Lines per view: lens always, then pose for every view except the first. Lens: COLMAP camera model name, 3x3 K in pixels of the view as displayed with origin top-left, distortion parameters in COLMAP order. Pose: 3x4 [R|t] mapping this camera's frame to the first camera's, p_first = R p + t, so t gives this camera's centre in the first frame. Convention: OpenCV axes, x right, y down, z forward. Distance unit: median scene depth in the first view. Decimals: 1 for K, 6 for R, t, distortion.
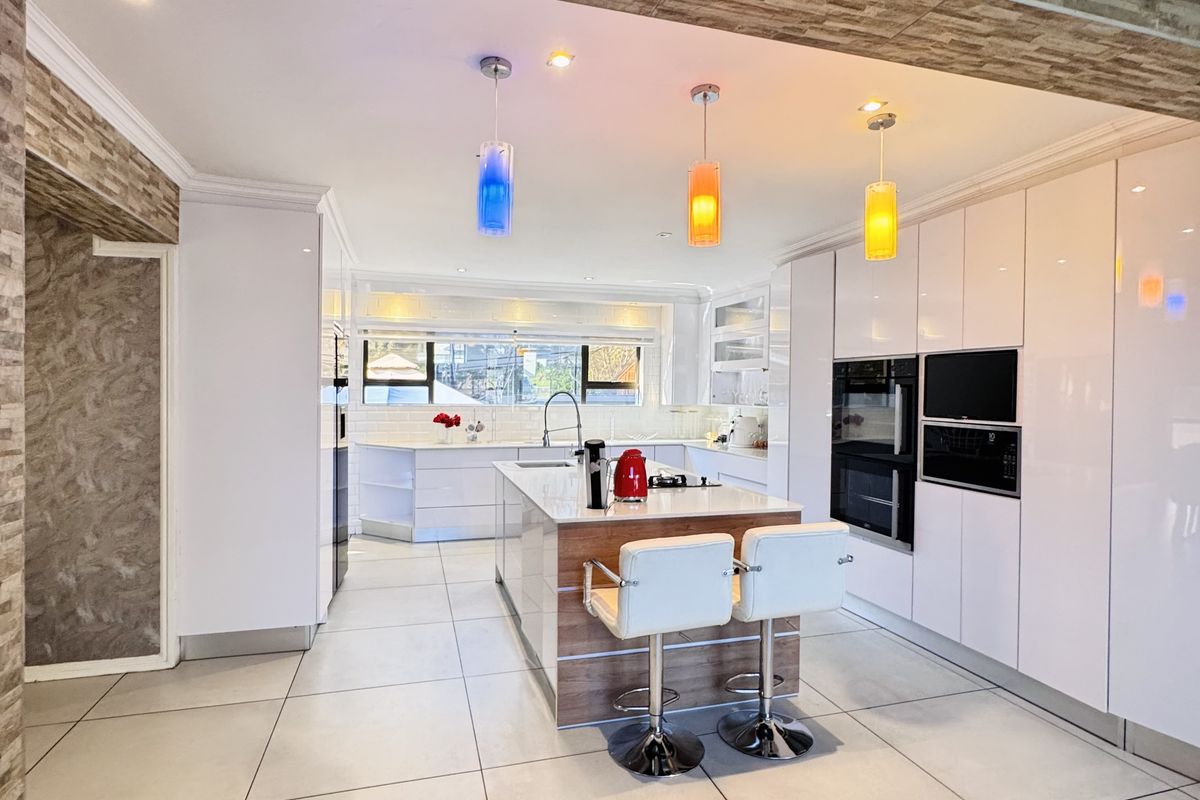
lens RADIAL K [[639.6, 0, 599.6], [0, 639.6, 400.3], [0, 0, 1]] dist [-0.001726, 0.001834]
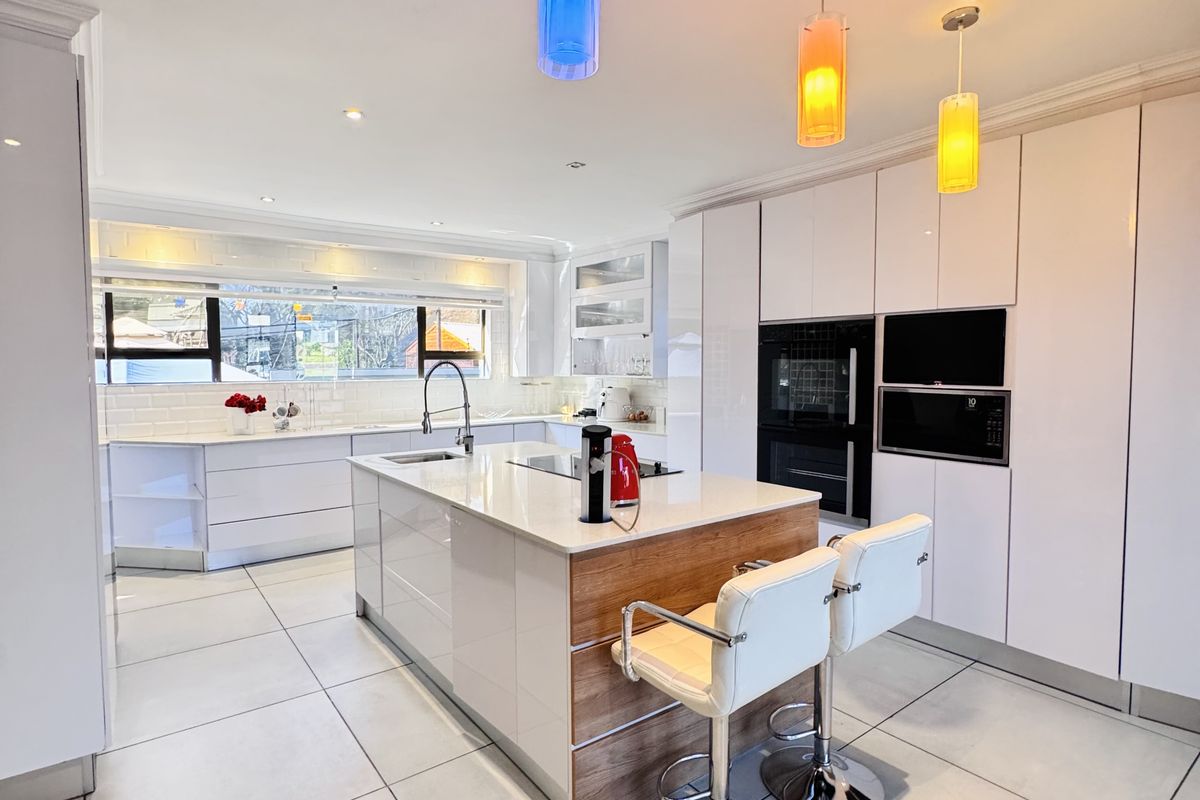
lens RADIAL K [[639.6, 0, 597.9], [0, 639.6, 399.4], [0, 0, 1]] dist [-0.001726, 0.001834]
pose [[0.936216, -0.033177, 0.349857, -0.220552], [0.018145, 0.998769, 0.046157, -0.000585], [-0.350957, -0.036864, 0.935665, 0.297915]]
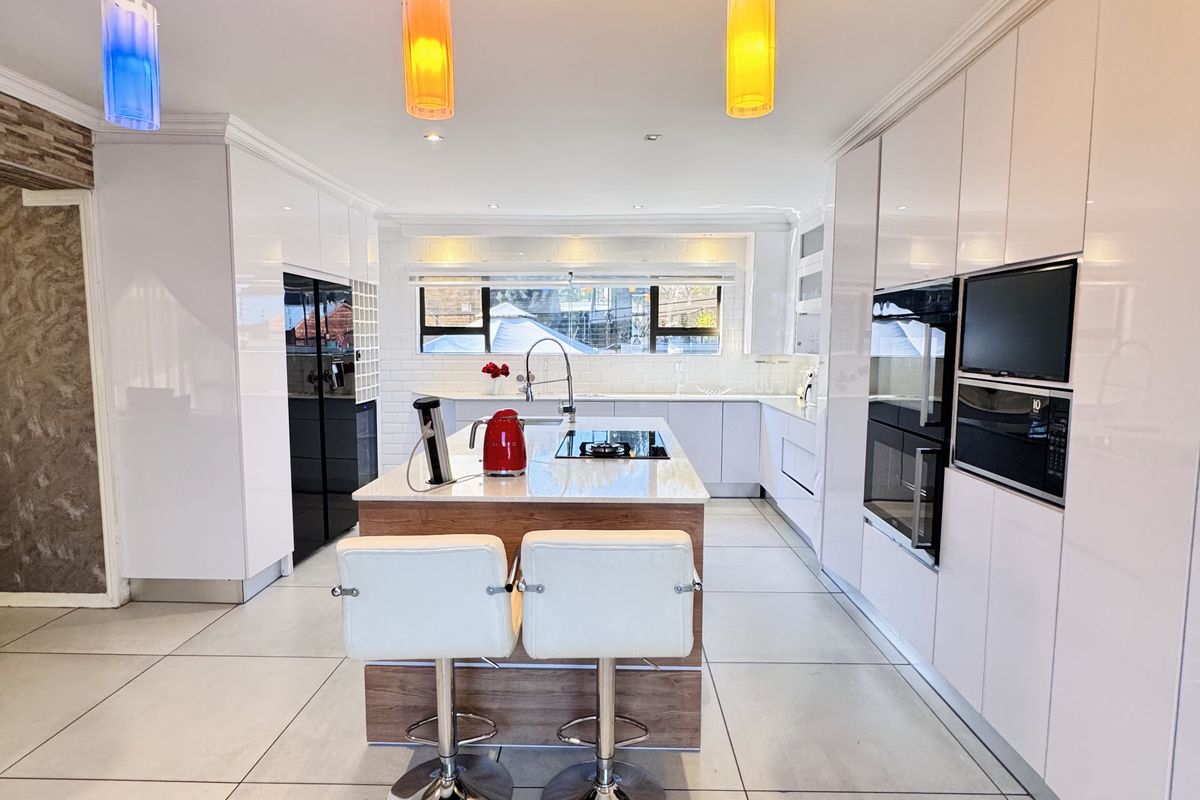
lens RADIAL K [[639.6, 0, 600.0], [0, 639.6, 399.0], [0, 0, 1]] dist [-0.001726, 0.001834]
pose [[0.952592, 0.022252, -0.303437, 0.381570], [0.001196, 0.997040, 0.076870, 0.002712], [0.304250, -0.073589, 0.949746, 0.275494]]
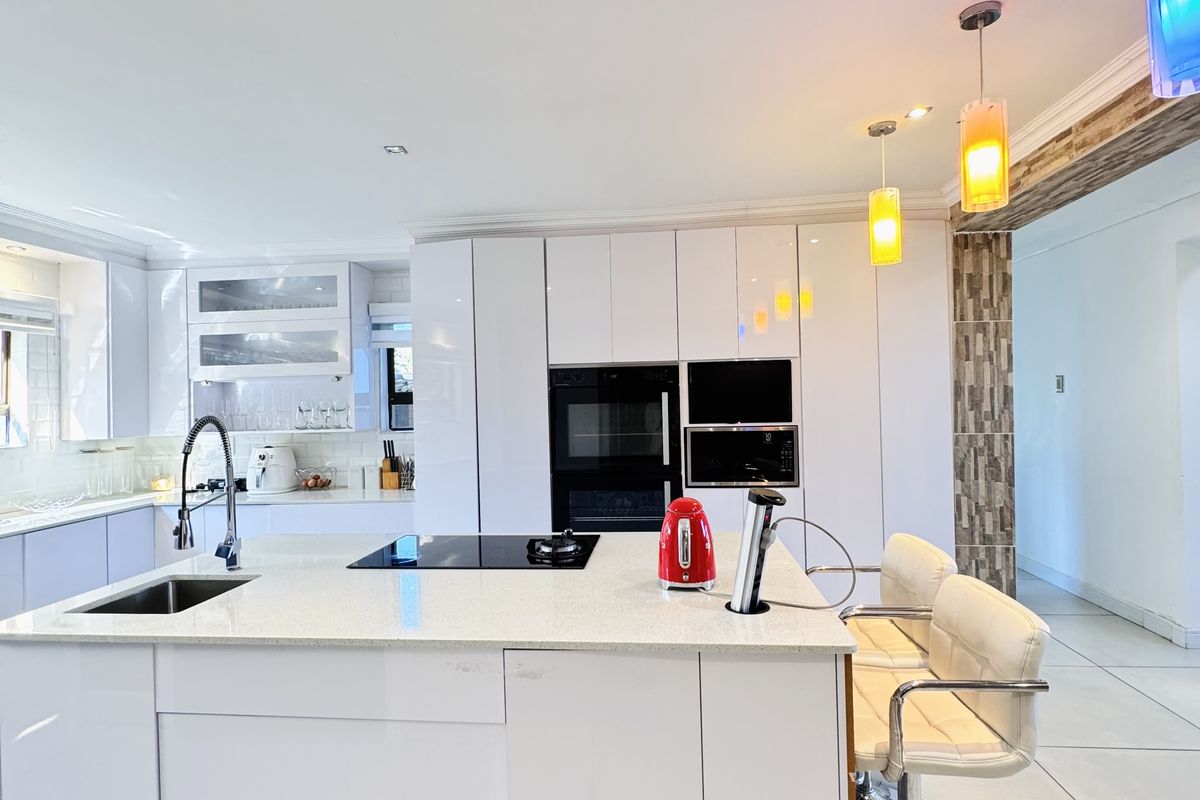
lens RADIAL K [[639.6, 0, 598.4], [0, 639.6, 399.2], [0, 0, 1]] dist [-0.001726, 0.001834]
pose [[0.383680, -0.015130, 0.923342, -0.514939], [0.042475, 0.999097, -0.001279, -0.019367], [-0.922489, 0.039709, 0.383976, 0.801491]]
